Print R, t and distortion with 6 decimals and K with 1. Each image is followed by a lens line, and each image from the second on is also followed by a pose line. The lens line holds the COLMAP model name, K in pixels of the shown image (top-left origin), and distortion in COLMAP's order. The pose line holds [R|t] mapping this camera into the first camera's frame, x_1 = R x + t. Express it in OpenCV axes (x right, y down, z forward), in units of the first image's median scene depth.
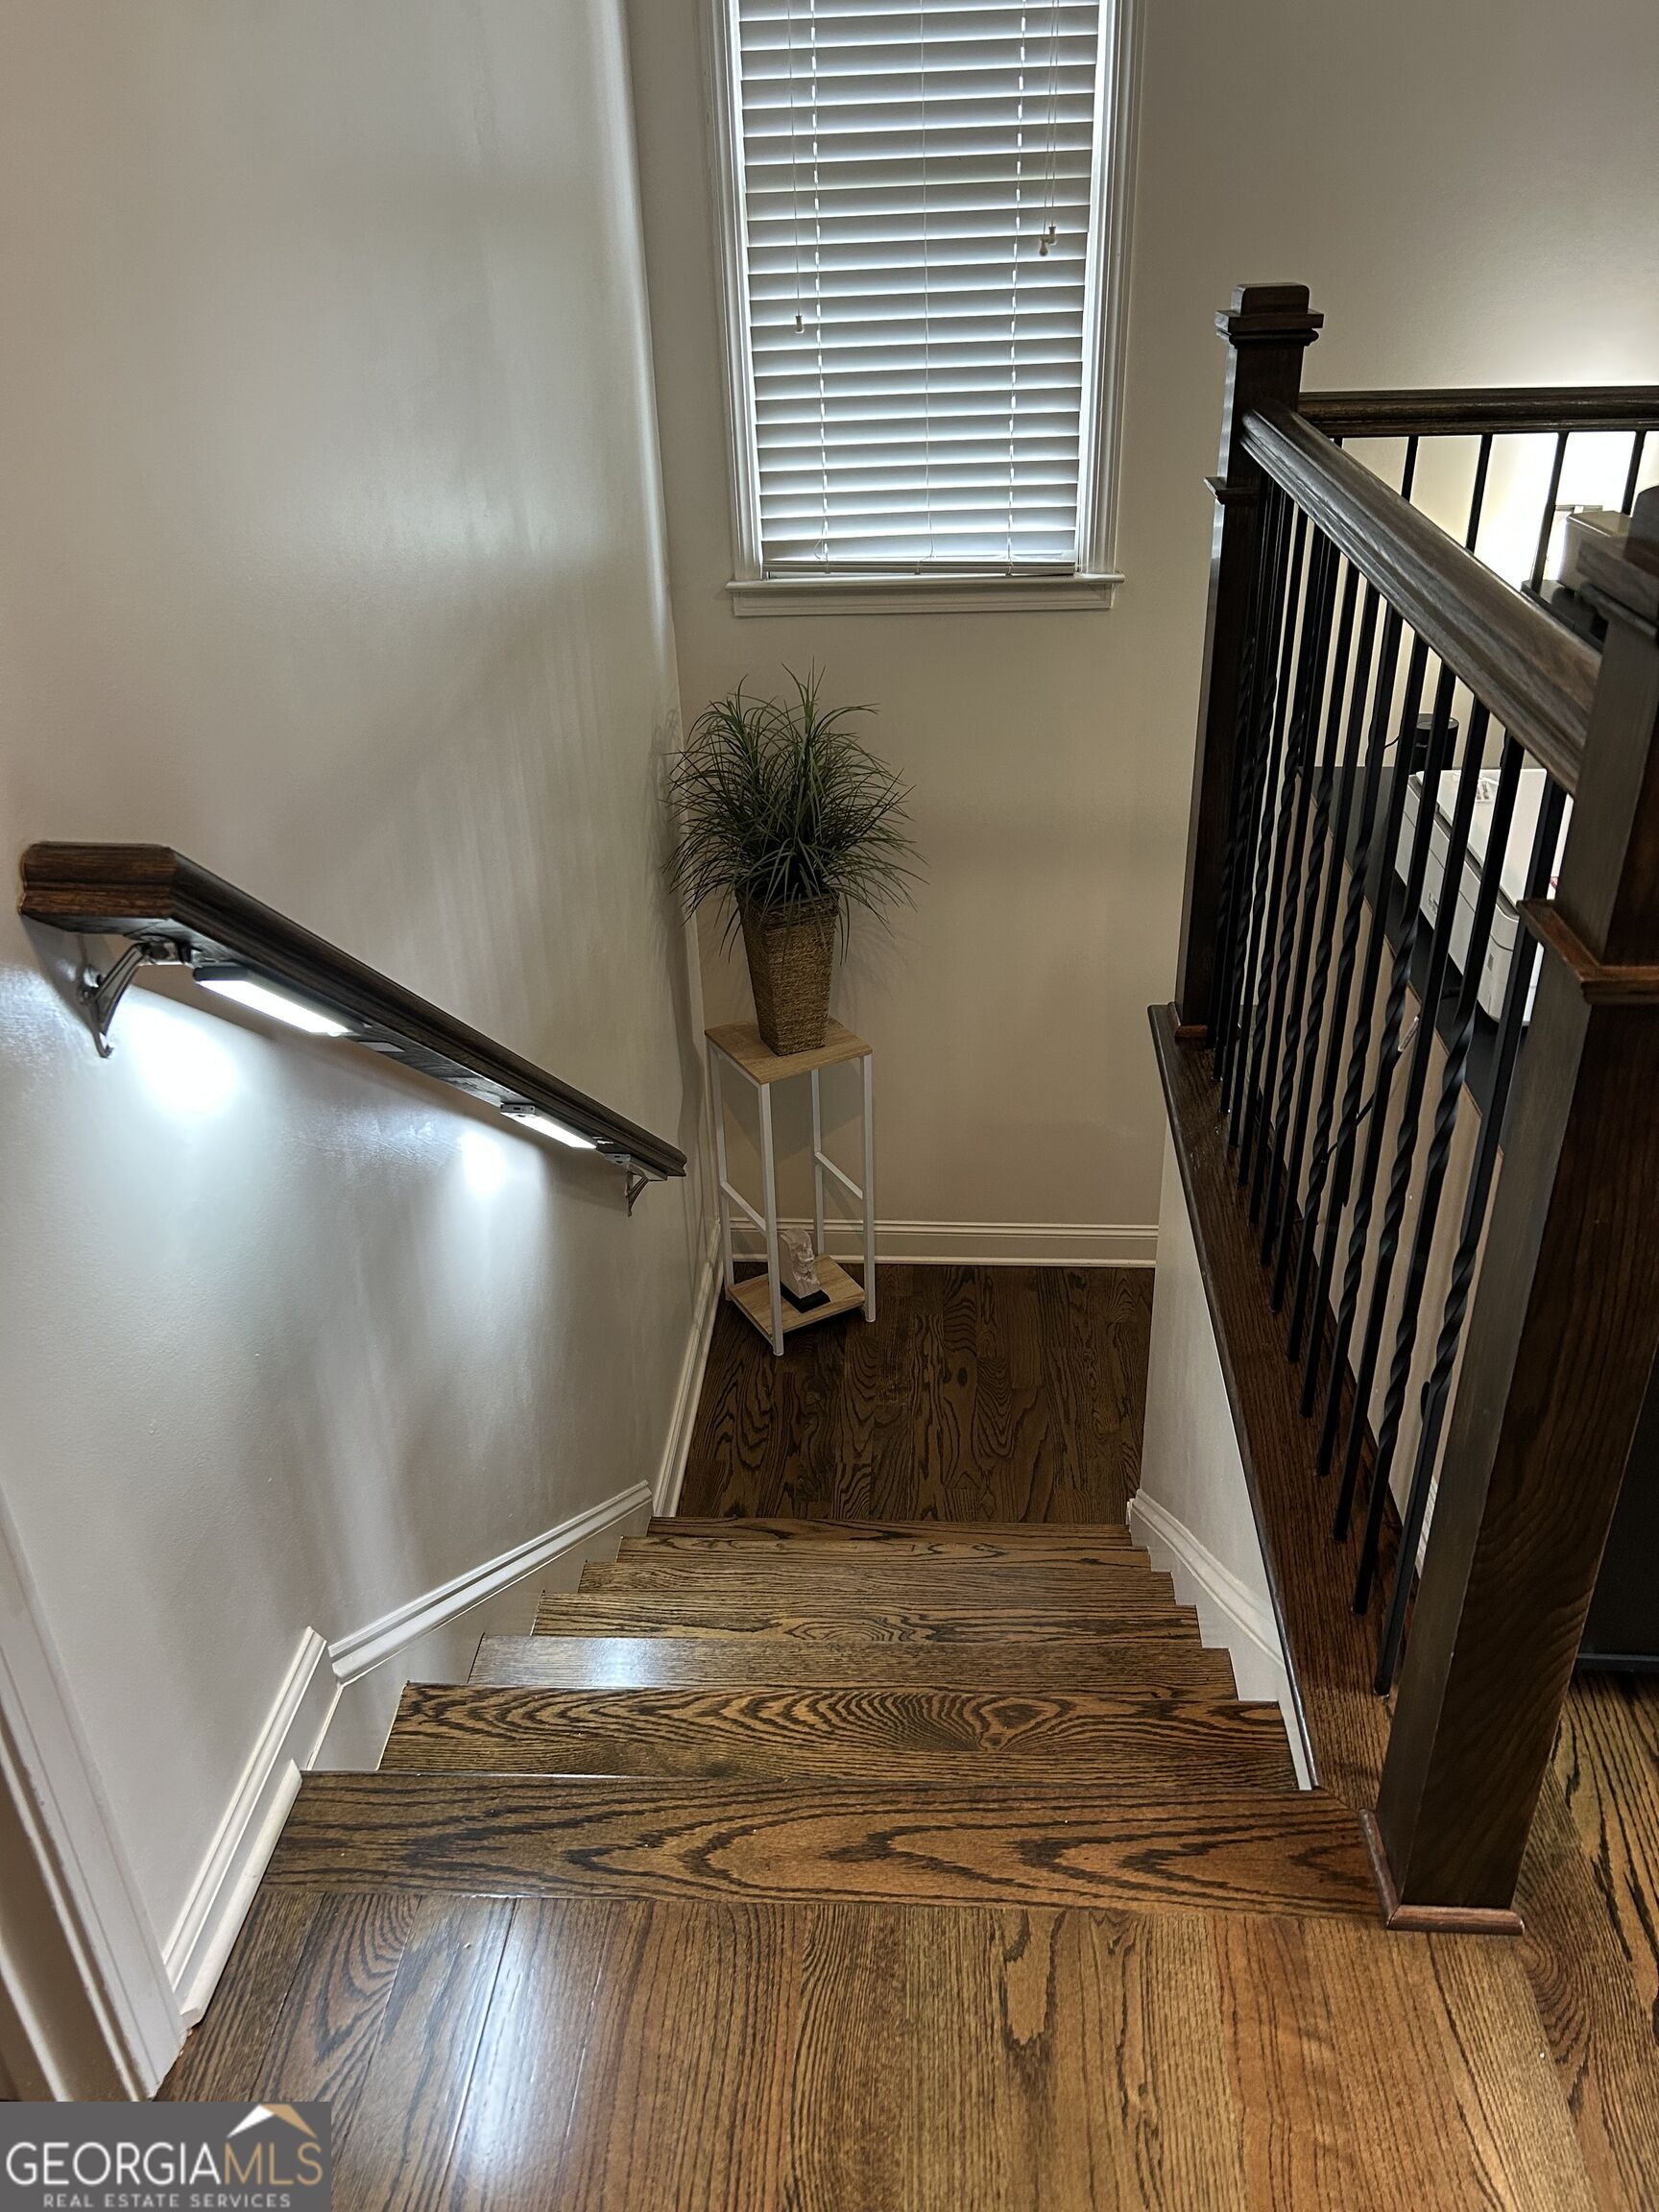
lens RADIAL K [[1667.2, 0, 830.0], [0, 1667.2, 1109.5], [0, 0, 1]] dist [0.044637, -0.050833]
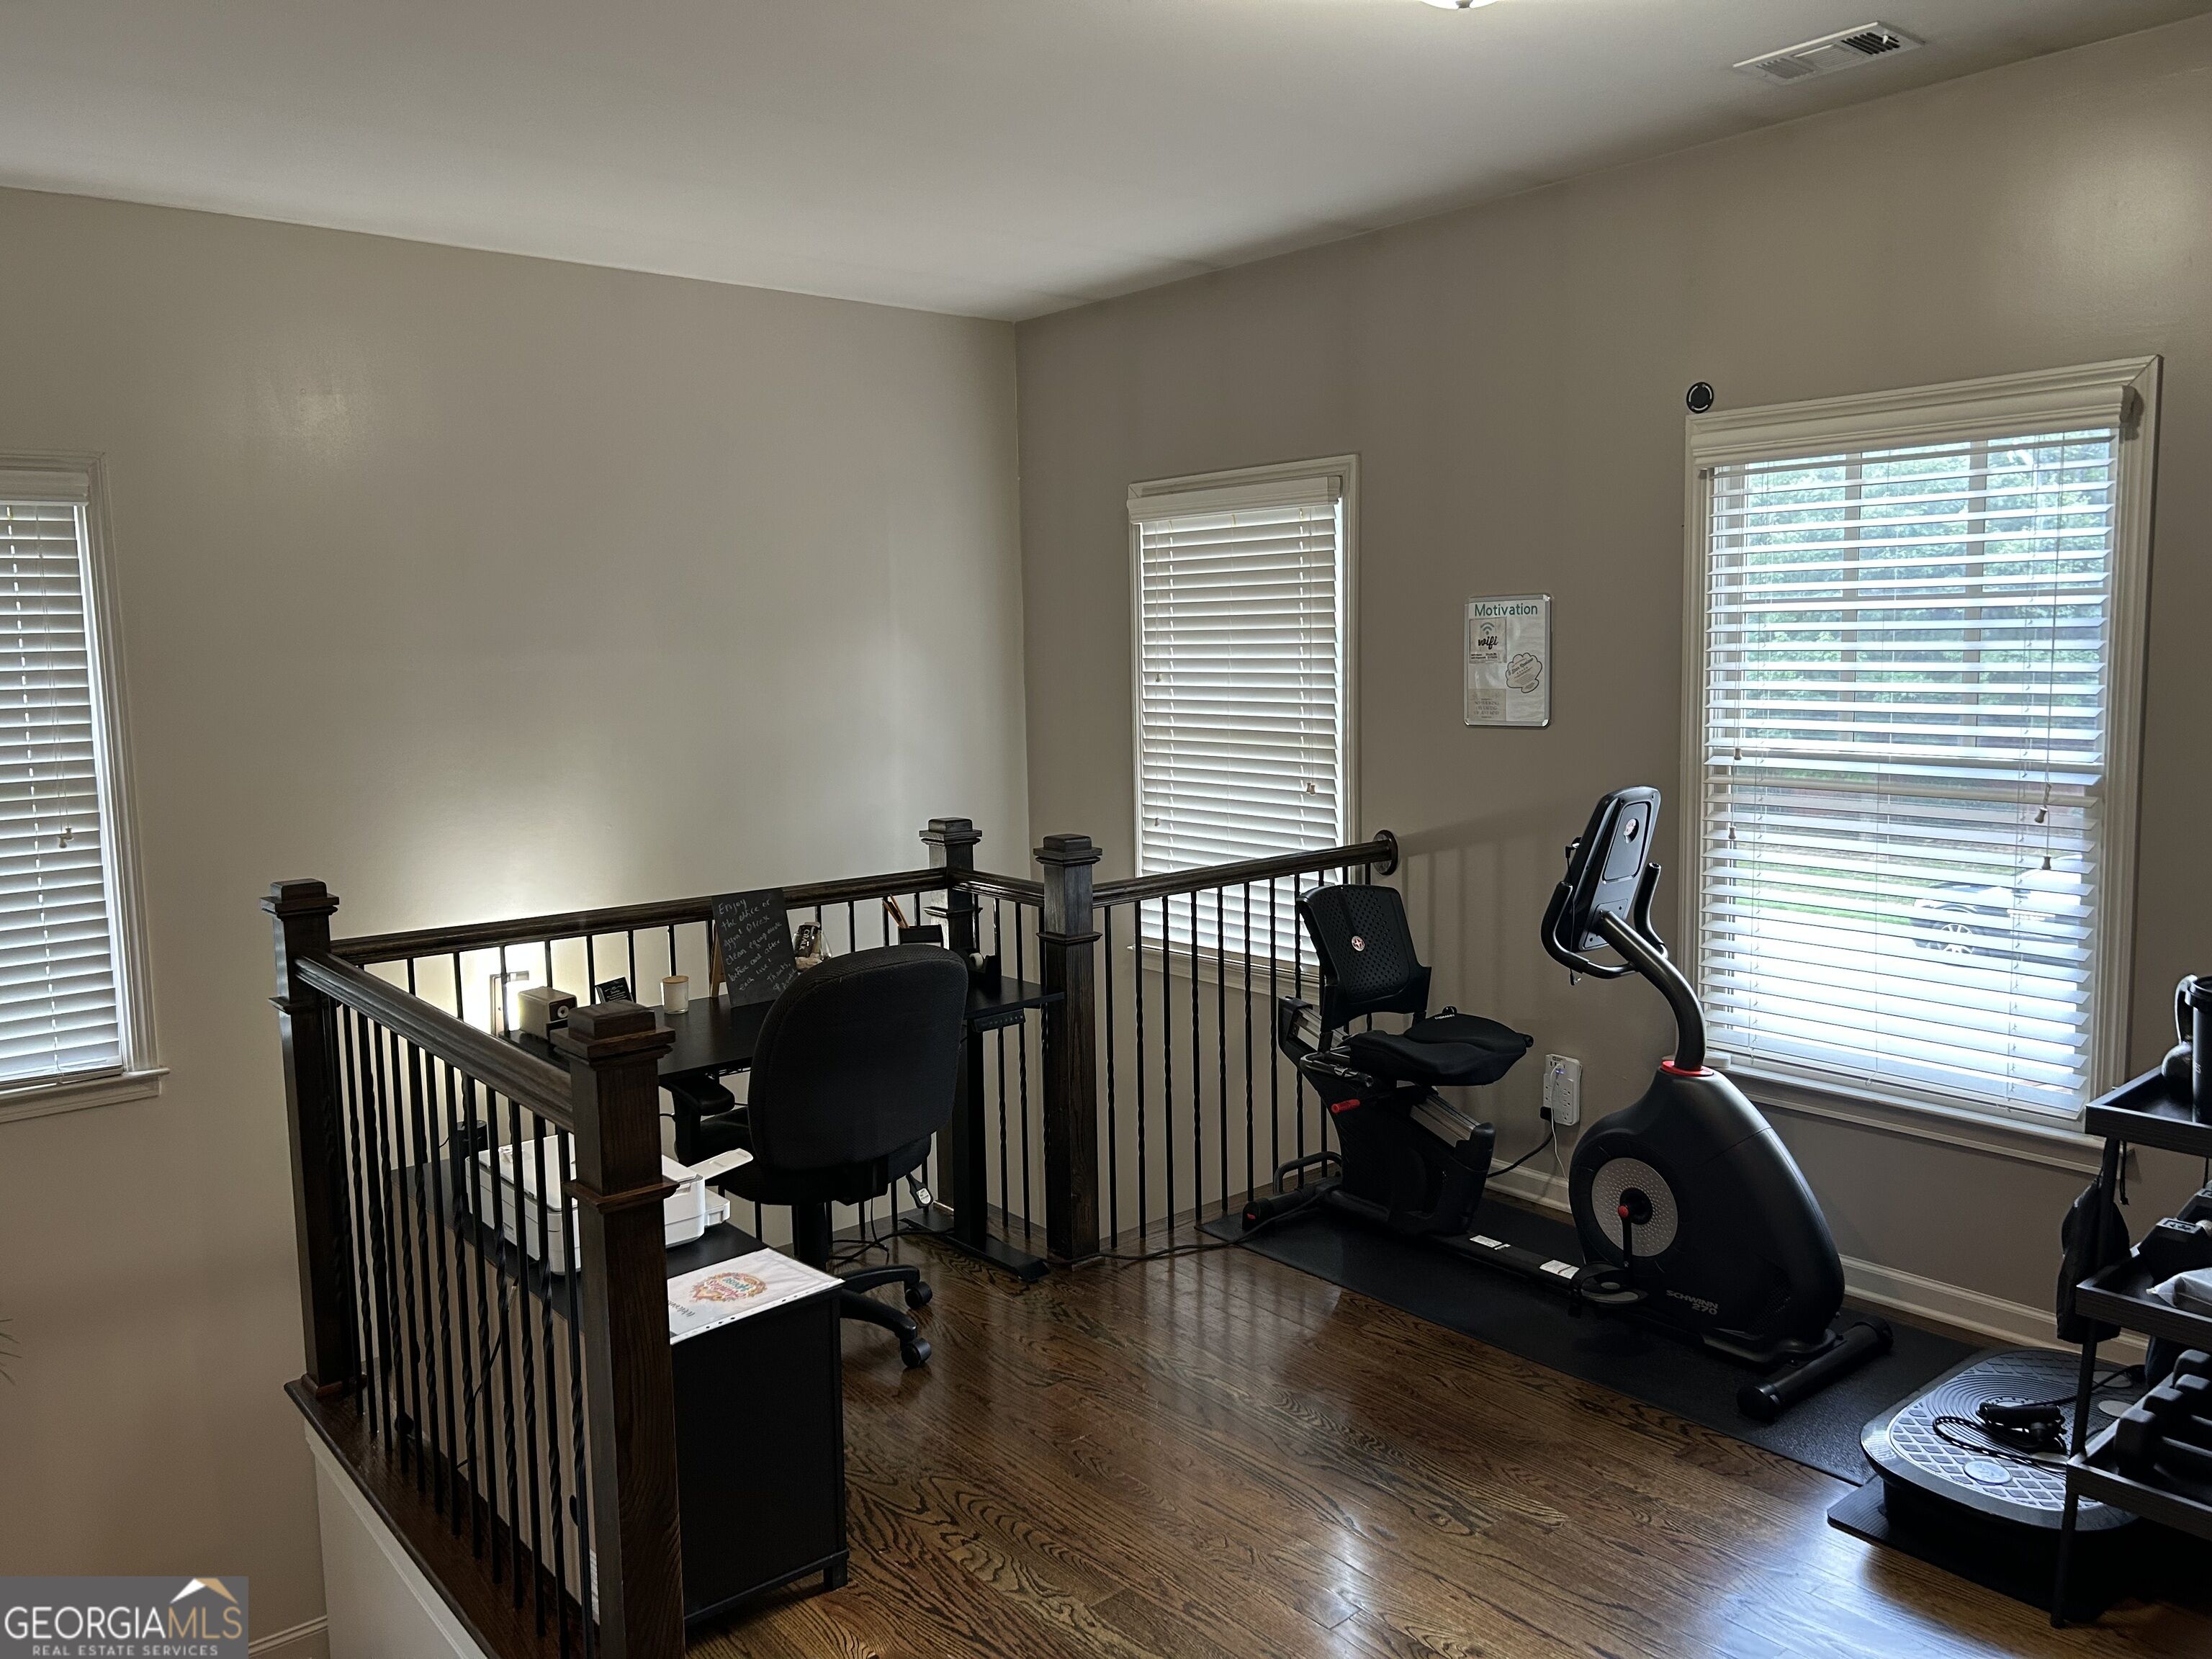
lens RADIAL K [[1667.2, 0, 1098.9], [0, 1667.2, 826.1], [0, 0, 1]] dist [0.044637, -0.050833]
pose [[0.725818, -0.069060, 0.684411, -0.257176], [0.336198, 0.903635, -0.265357, 0.126866], [-0.600132, 0.422698, 0.679093, -0.521158]]
